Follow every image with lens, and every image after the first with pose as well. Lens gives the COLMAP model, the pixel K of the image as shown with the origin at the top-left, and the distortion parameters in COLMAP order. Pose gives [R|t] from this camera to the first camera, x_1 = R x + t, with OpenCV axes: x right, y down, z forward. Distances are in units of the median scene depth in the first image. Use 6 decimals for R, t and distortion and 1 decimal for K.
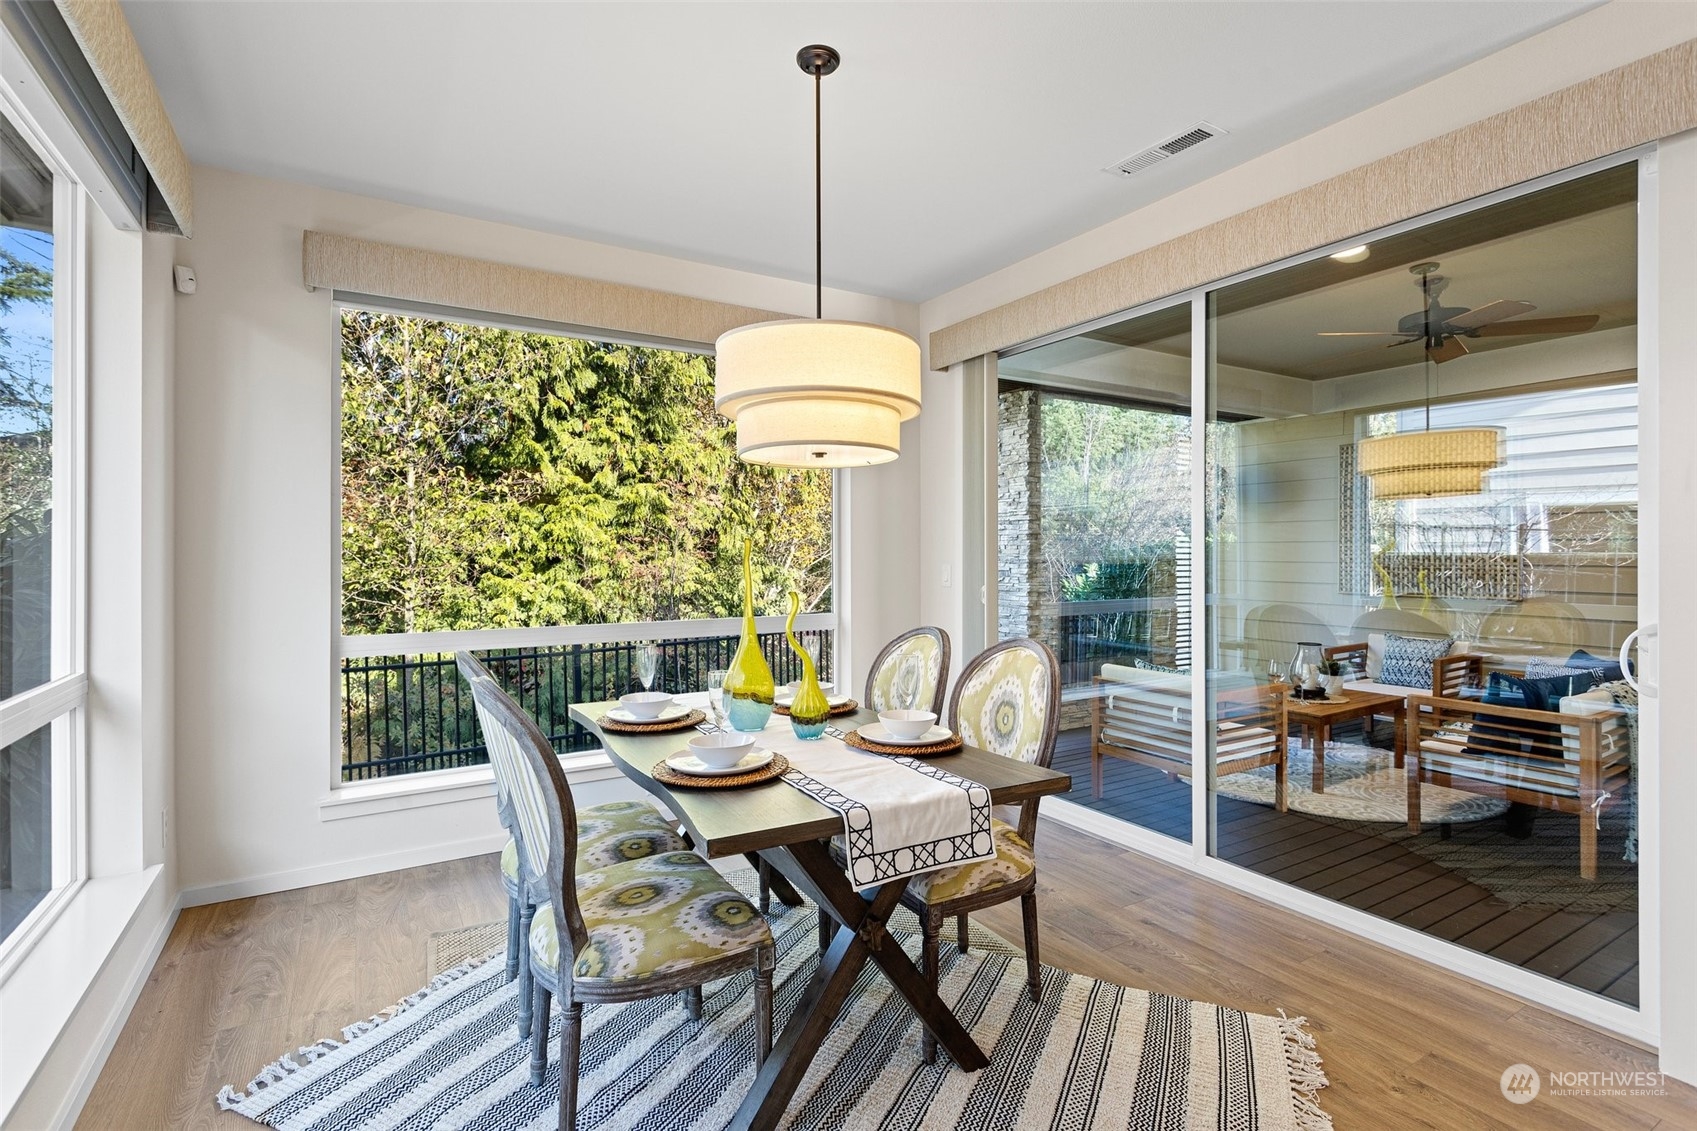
lens RADIAL K [[813.7, 0, 845.6], [0, 813.7, 558.4], [0, 0, 1]] dist [0.000410, 0.000909]
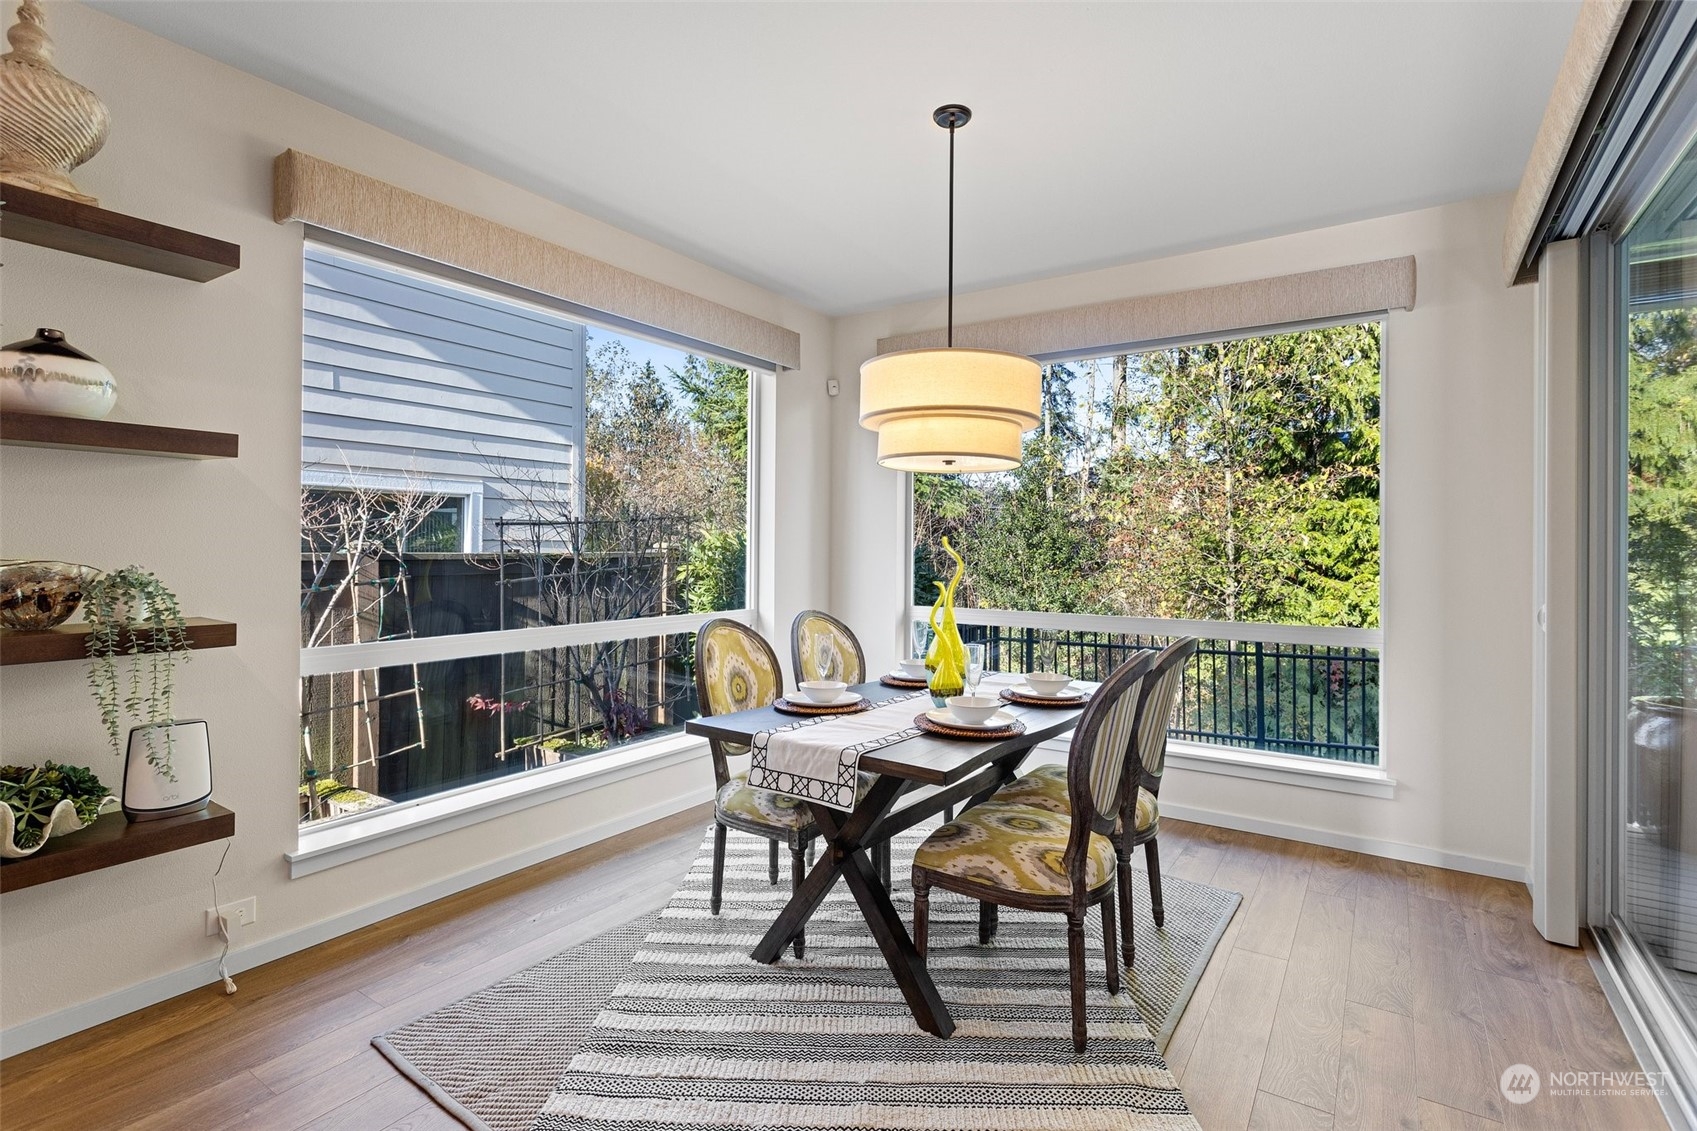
lens RADIAL K [[813.7, 0, 832.6], [0, 813.7, 556.7], [0, 0, 1]] dist [0.000410, 0.000909]
pose [[0.411997, 0.013365, -0.911087, 0.583429], [-0.015175, 0.999854, 0.007805, -0.001244], [0.911059, 0.010610, 0.412140, 0.238529]]
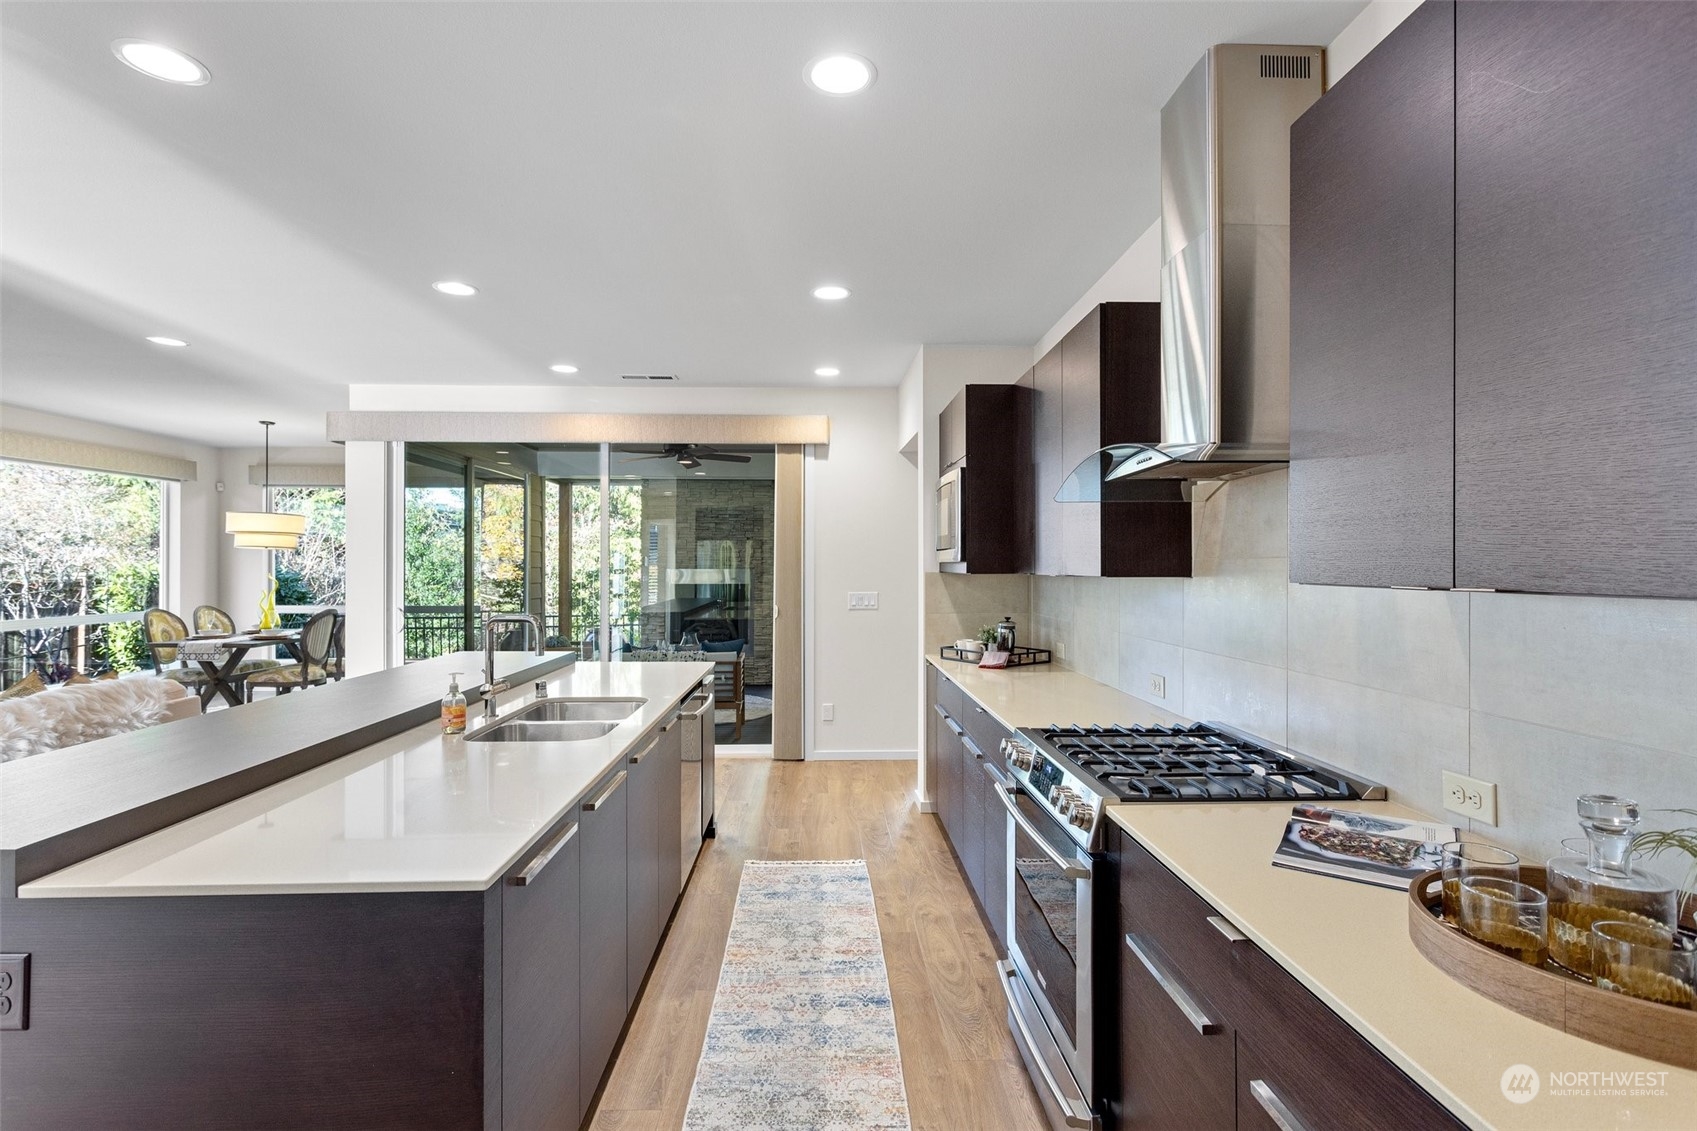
lens RADIAL K [[813.7, 0, 848.9], [0, 813.7, 567.4], [0, 0, 1]] dist [0.000410, 0.000909]
pose [[0.872914, 0.005118, -0.487848, 2.161314], [-0.007924, 0.999962, -0.003688, -0.034809], [0.487810, 0.007085, 0.872921, -0.406257]]
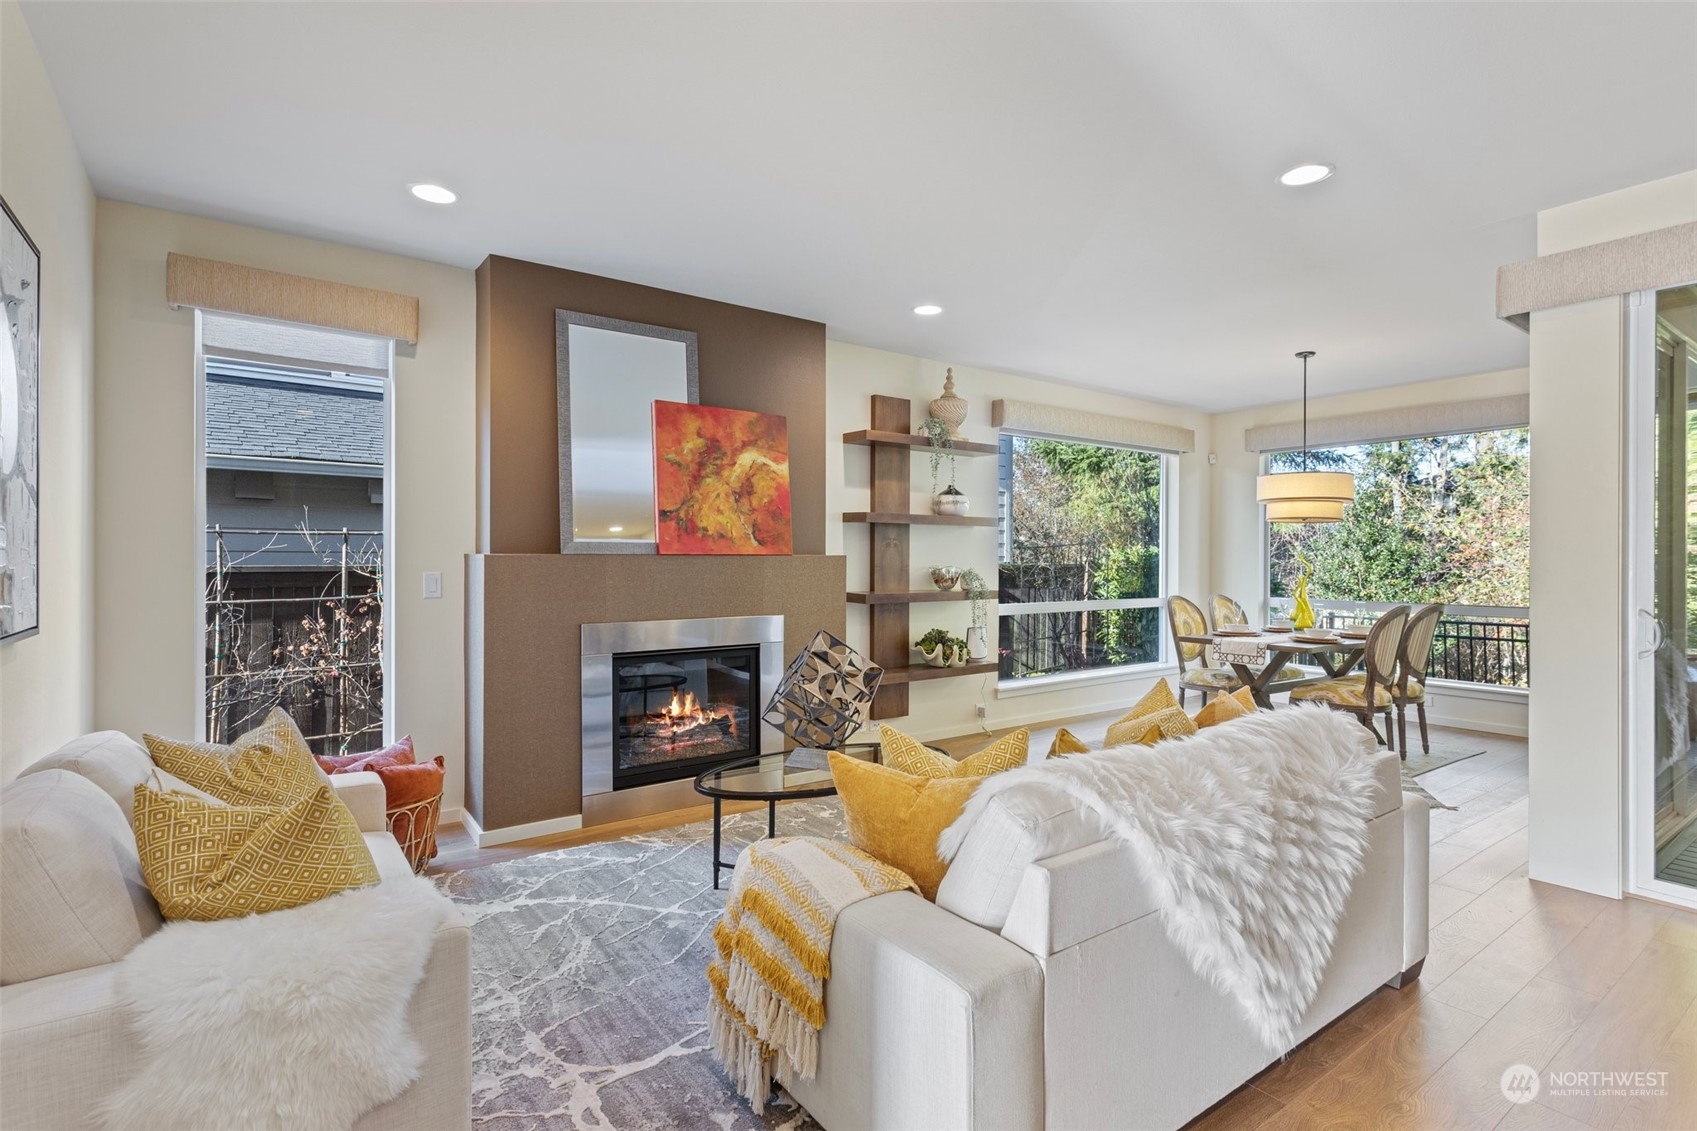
lens RADIAL K [[813.7, 0, 842.4], [0, 813.7, 565.9], [0, 0, 1]] dist [0.000410, 0.000909]
pose [[0.080435, 0.008310, -0.996725, 1.389070], [-0.010789, 0.999914, 0.007466, 0.003438], [0.996701, 0.010153, 0.080517, -0.334829]]
